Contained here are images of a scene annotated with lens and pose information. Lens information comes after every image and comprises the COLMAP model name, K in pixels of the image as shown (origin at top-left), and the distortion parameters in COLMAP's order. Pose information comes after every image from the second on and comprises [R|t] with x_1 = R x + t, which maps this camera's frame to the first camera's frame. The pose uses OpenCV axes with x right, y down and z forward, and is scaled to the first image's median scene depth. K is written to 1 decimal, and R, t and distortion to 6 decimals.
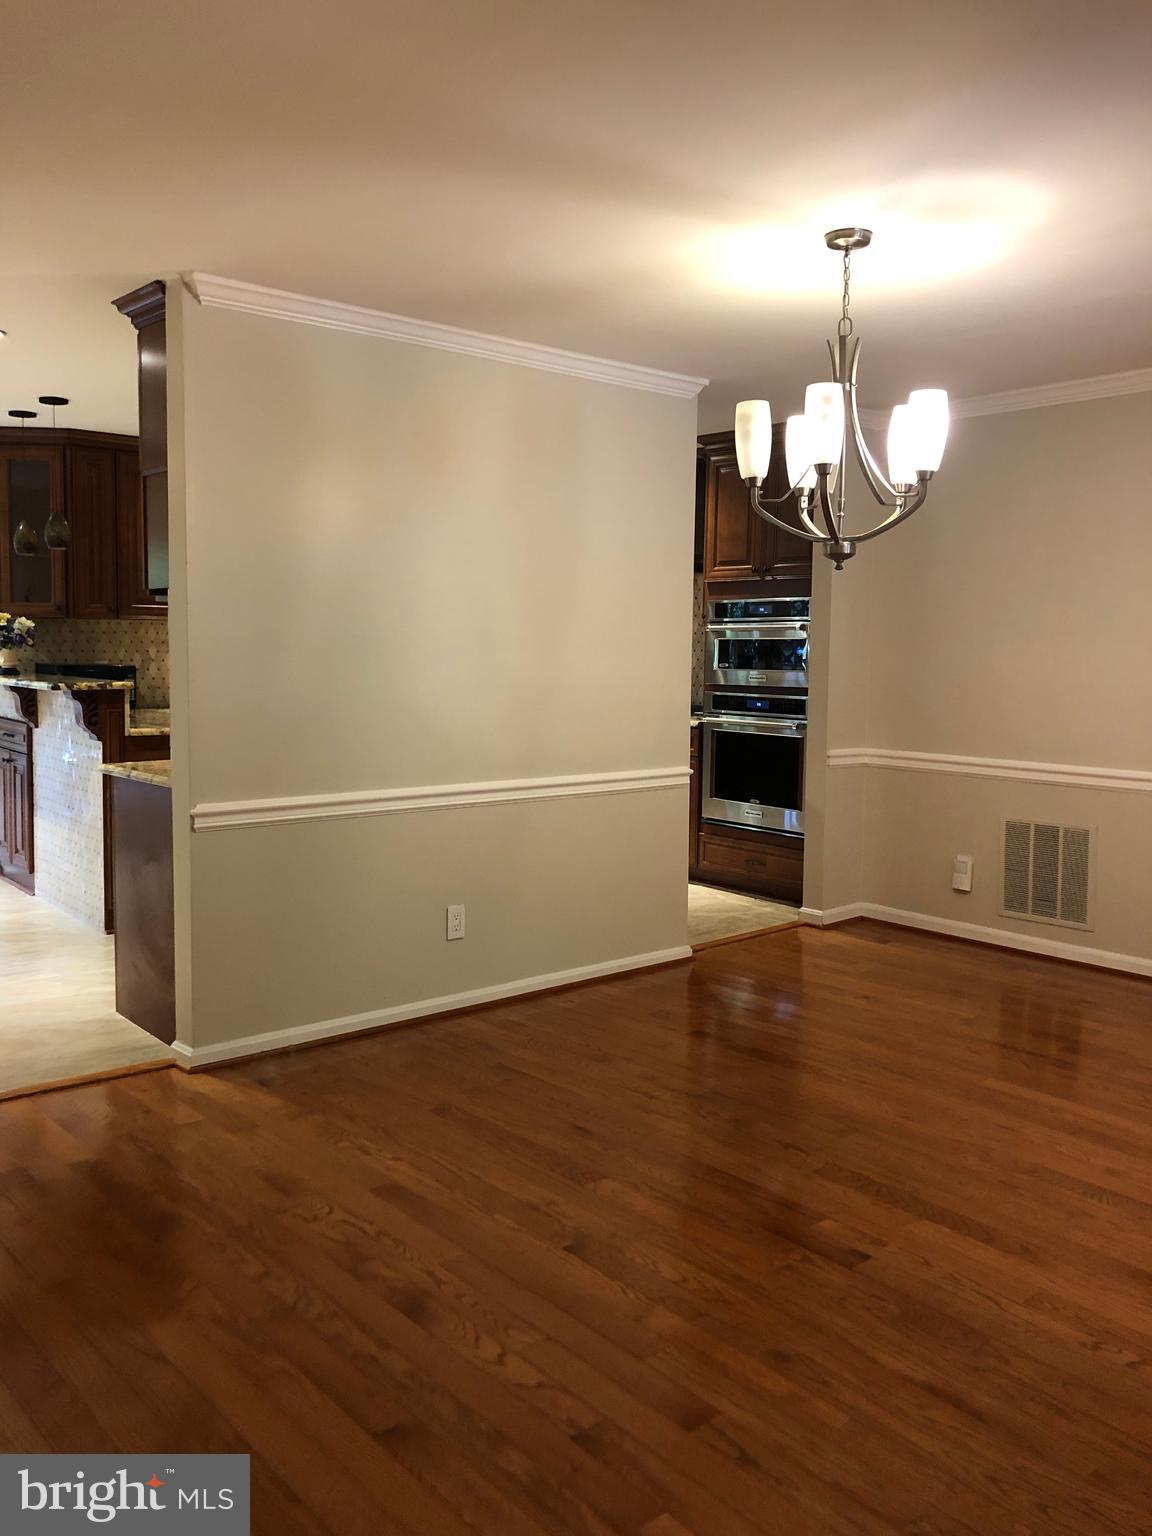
lens RADIAL K [[1246.6, 0, 598.3], [0, 1246.6, 740.3], [0, 0, 1]] dist [0.004797, 0.002982]
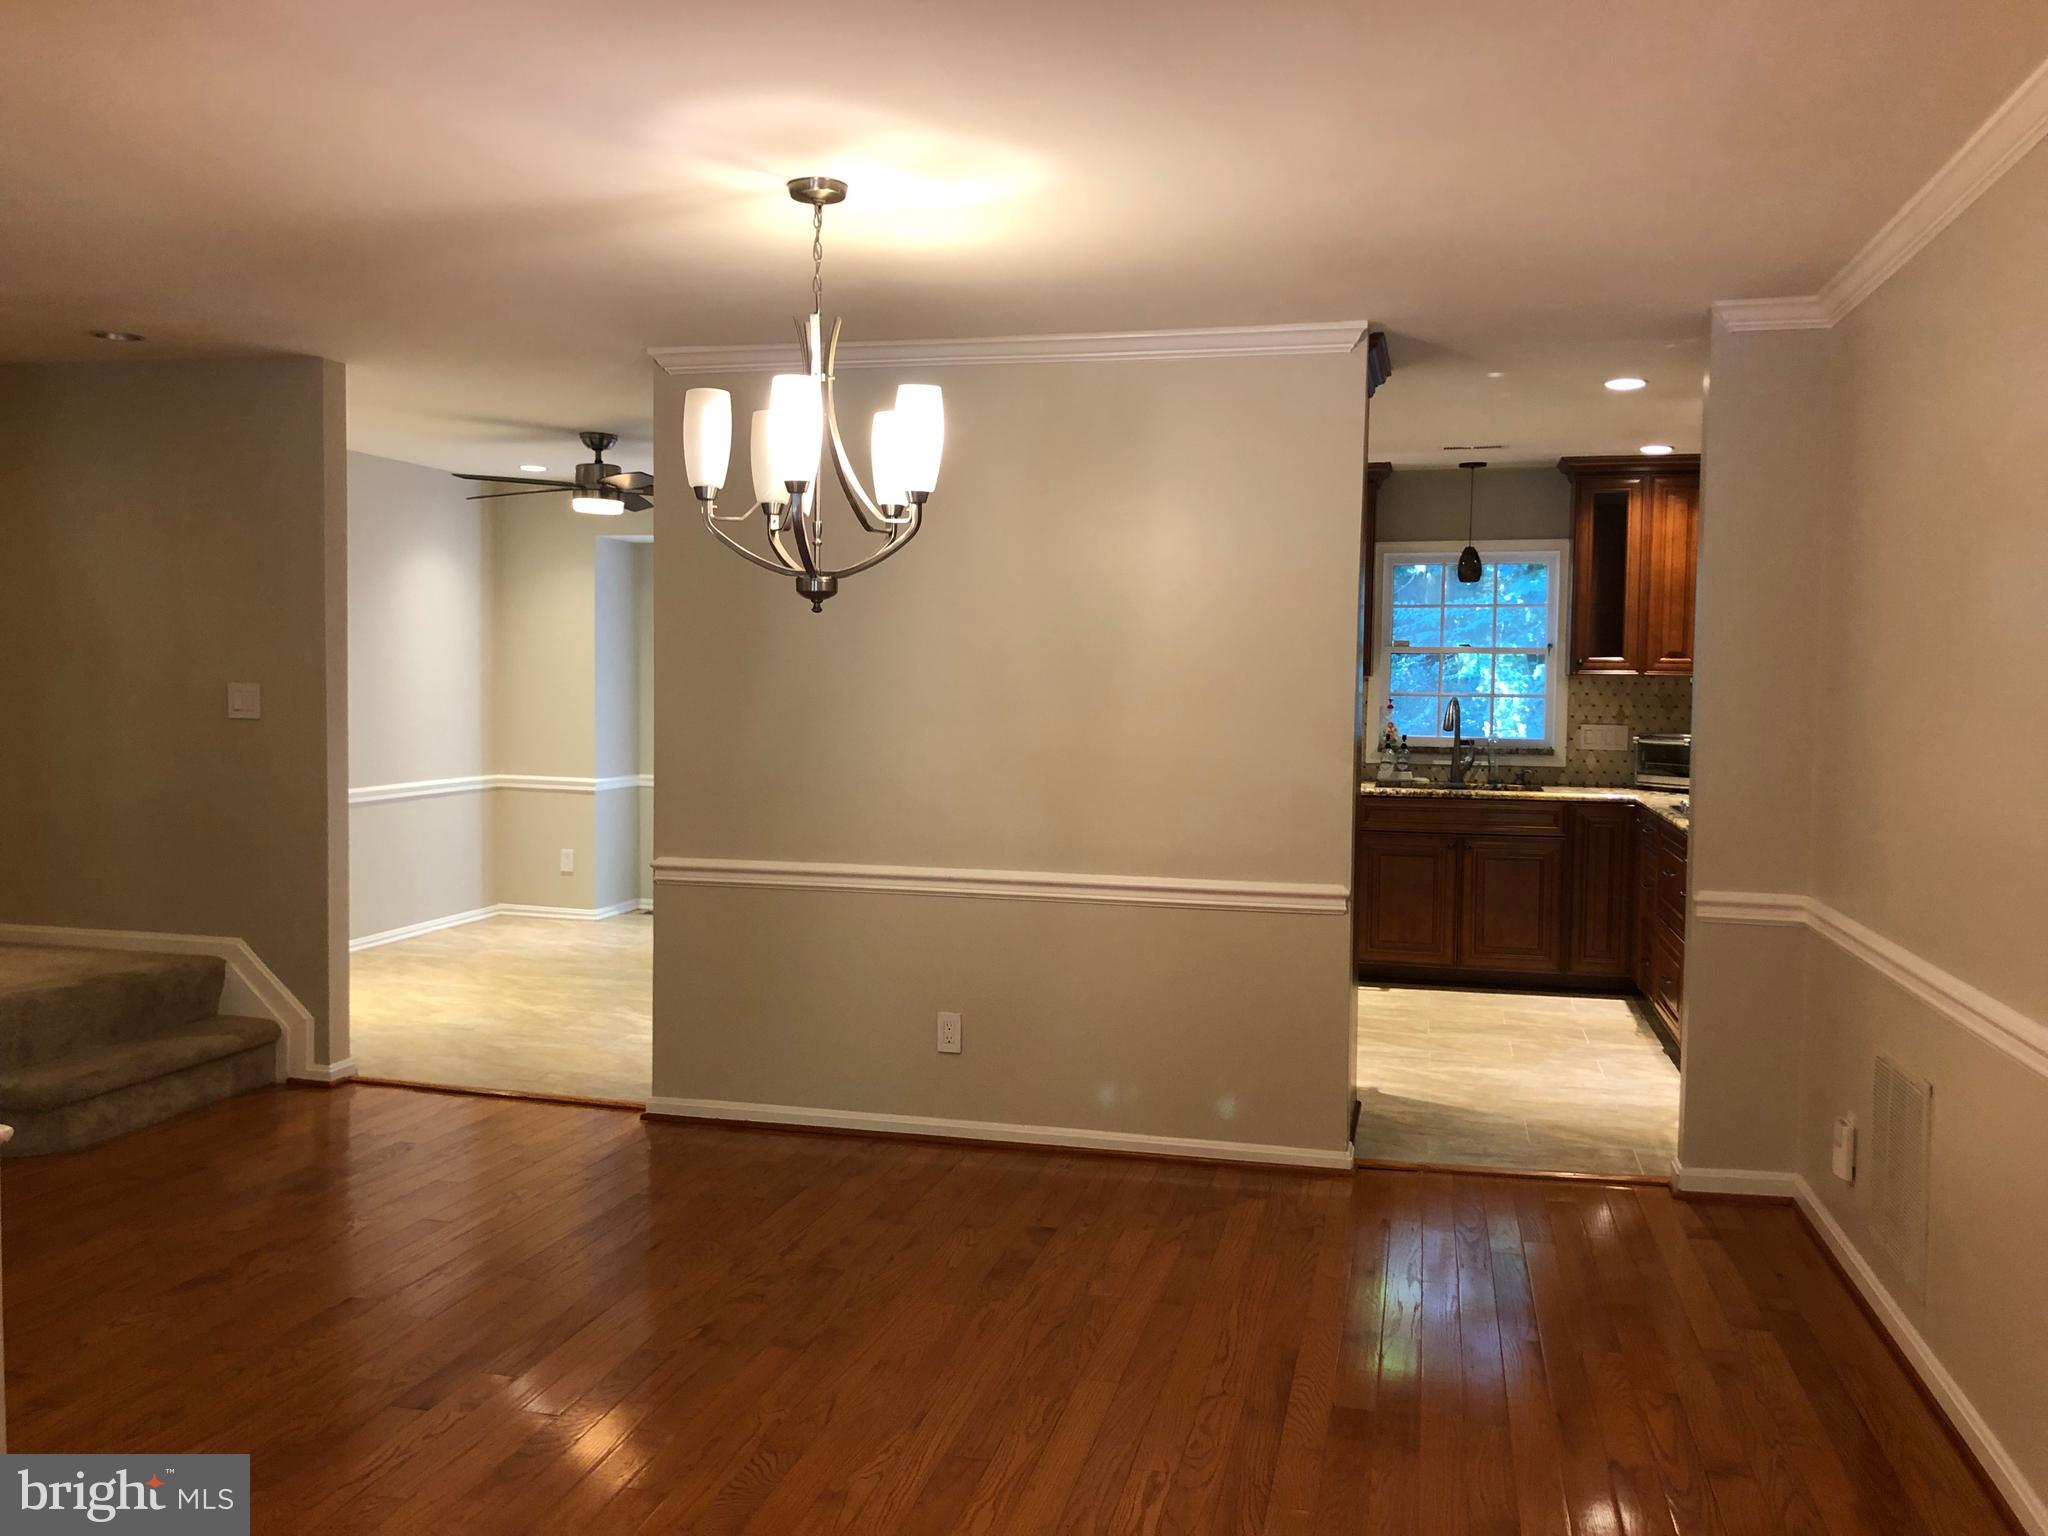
lens RADIAL K [[1708.7, 0, 1024.2], [0, 1708.7, 754.4], [0, 0, 1]] dist [0.043631, 0.000066]
pose [[0.571589, 0.032315, -0.819904, 1.143292], [-0.067591, 0.997683, -0.007798, -0.048361], [0.817752, 0.059876, 0.572448, 0.497939]]
